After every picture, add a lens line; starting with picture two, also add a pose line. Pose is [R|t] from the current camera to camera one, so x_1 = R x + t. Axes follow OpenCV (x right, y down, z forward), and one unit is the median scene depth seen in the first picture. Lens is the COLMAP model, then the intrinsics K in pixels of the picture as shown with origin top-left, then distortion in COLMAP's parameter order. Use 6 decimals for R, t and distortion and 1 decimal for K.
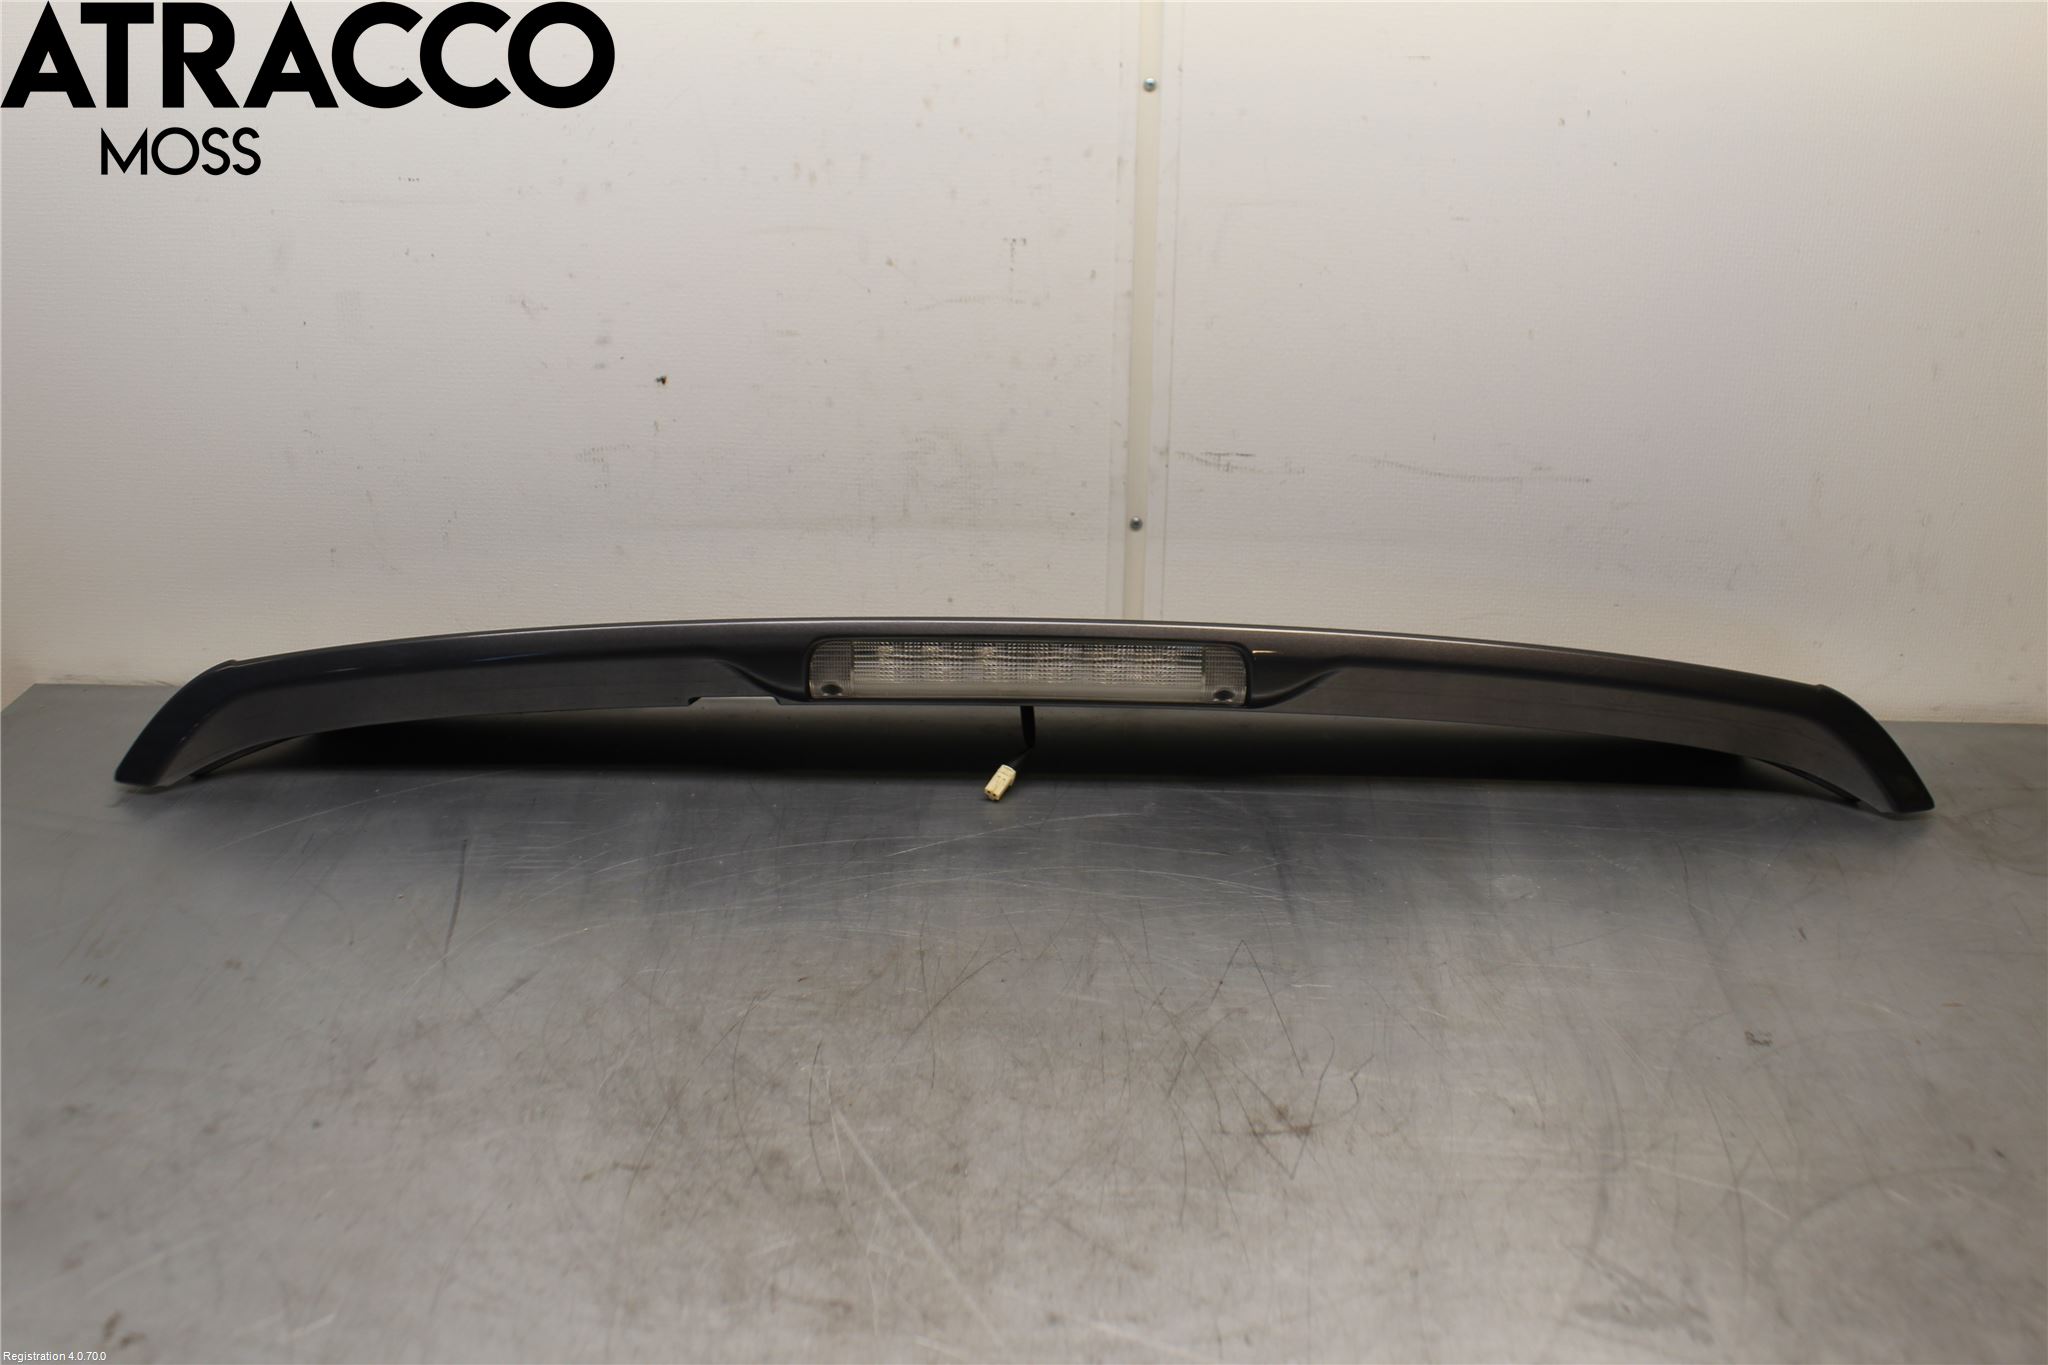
lens RADIAL K [[1870.5, 0, 1015.0], [0, 1870.5, 691.7], [0, 0, 1]] dist [0.003698, 0.000000]
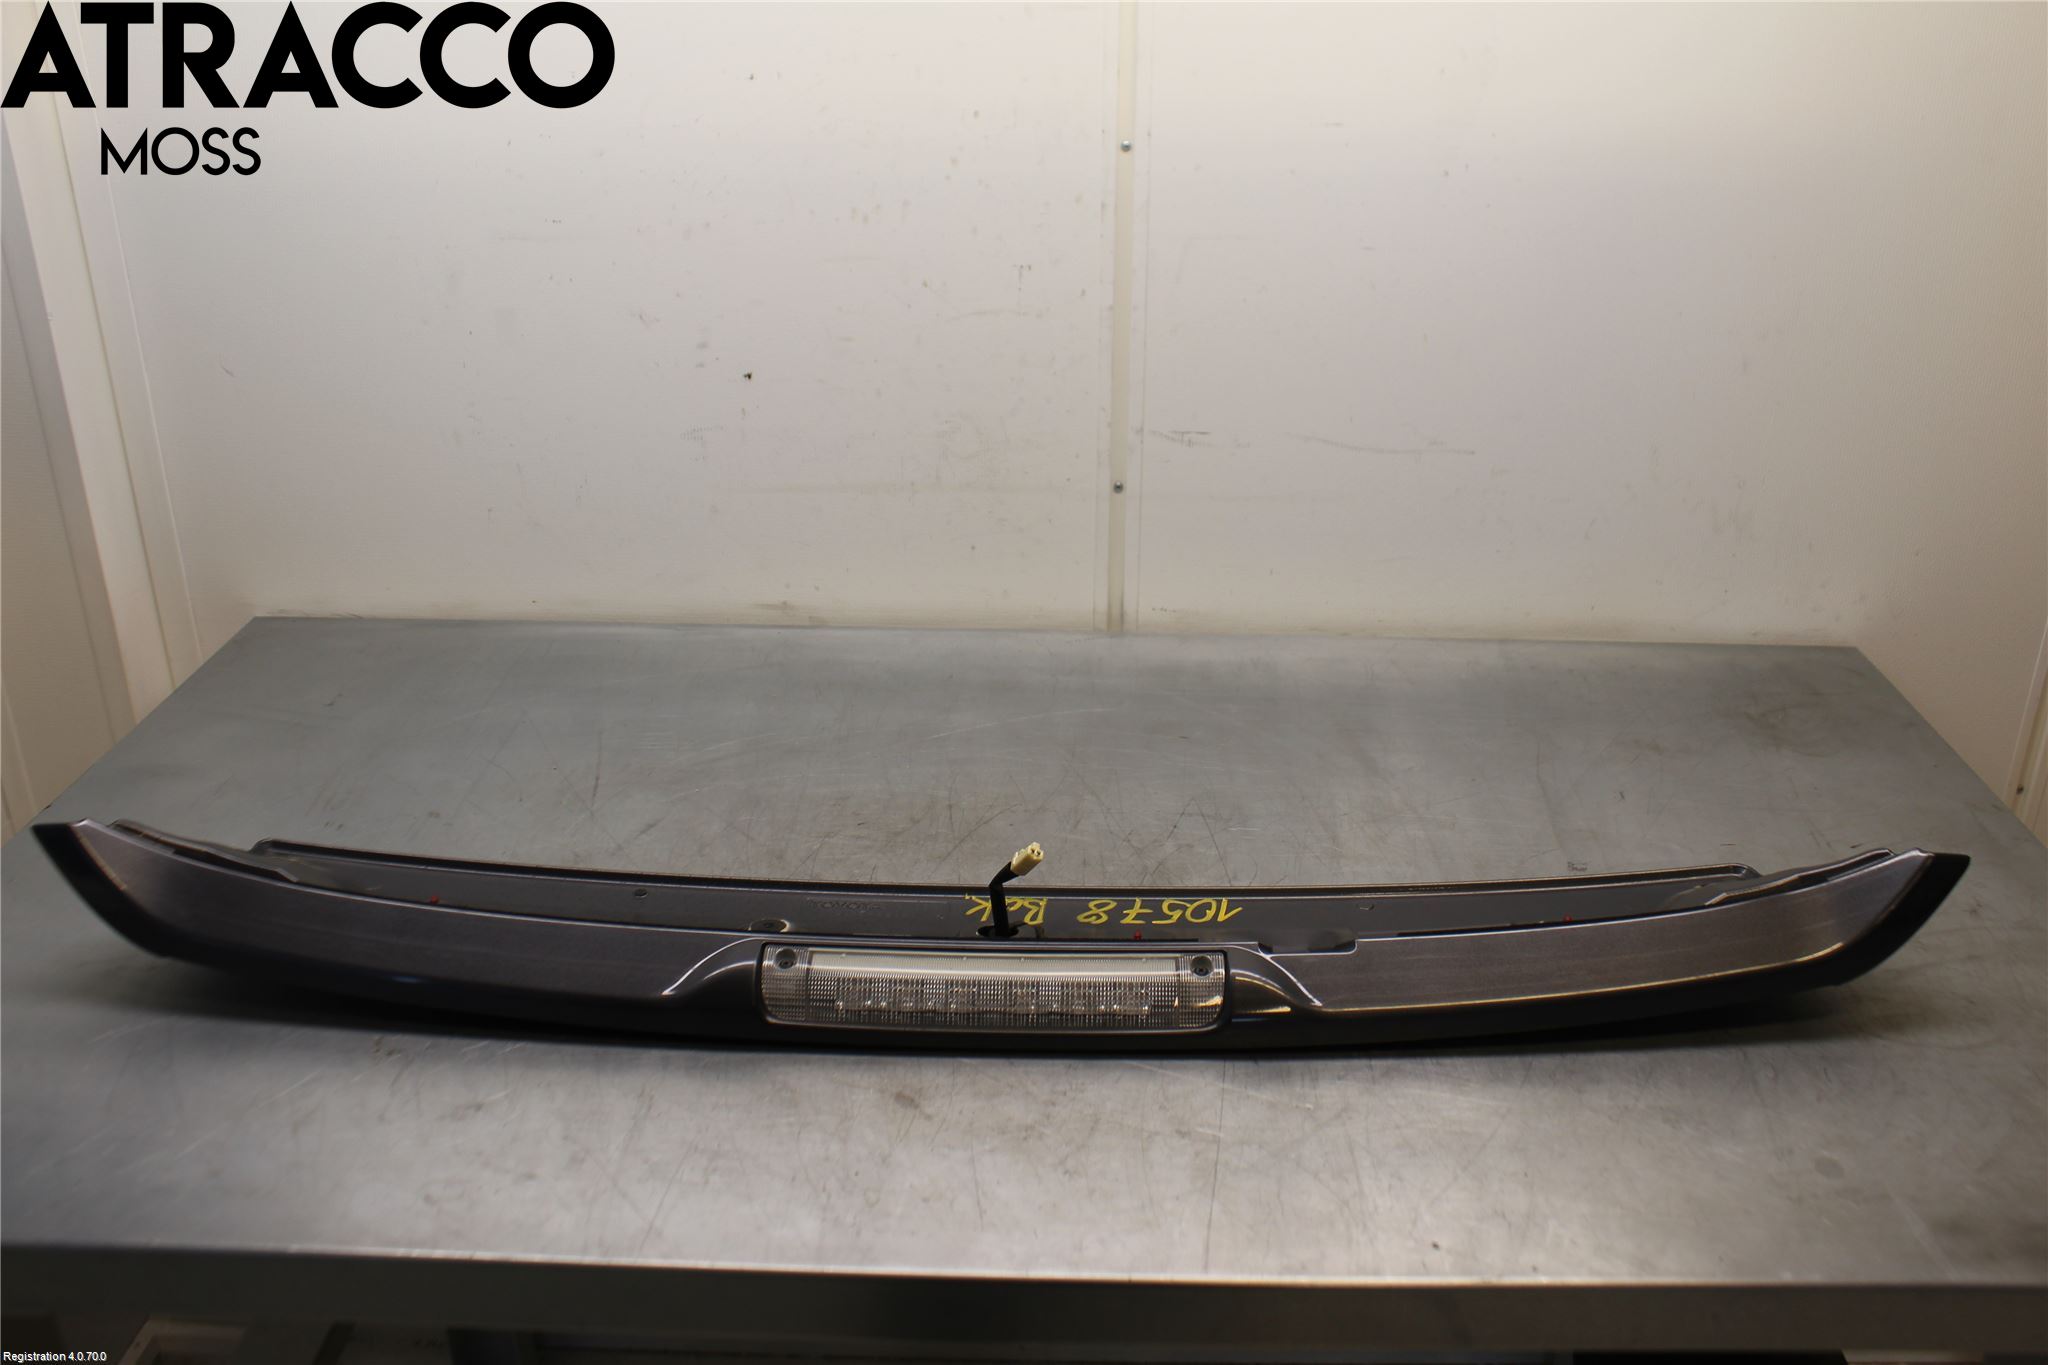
lens RADIAL K [[1762.4, 0, 1031.1], [0, 1762.4, 672.1], [0, 0, 1]] dist [-0.009581, 0.002542]
pose [[0.999972, -0.001690, -0.007286, 0.014636], [0.001690, 0.999999, -0.000135, 0.039078], [0.007287, 0.000122, 0.999973, -0.217894]]
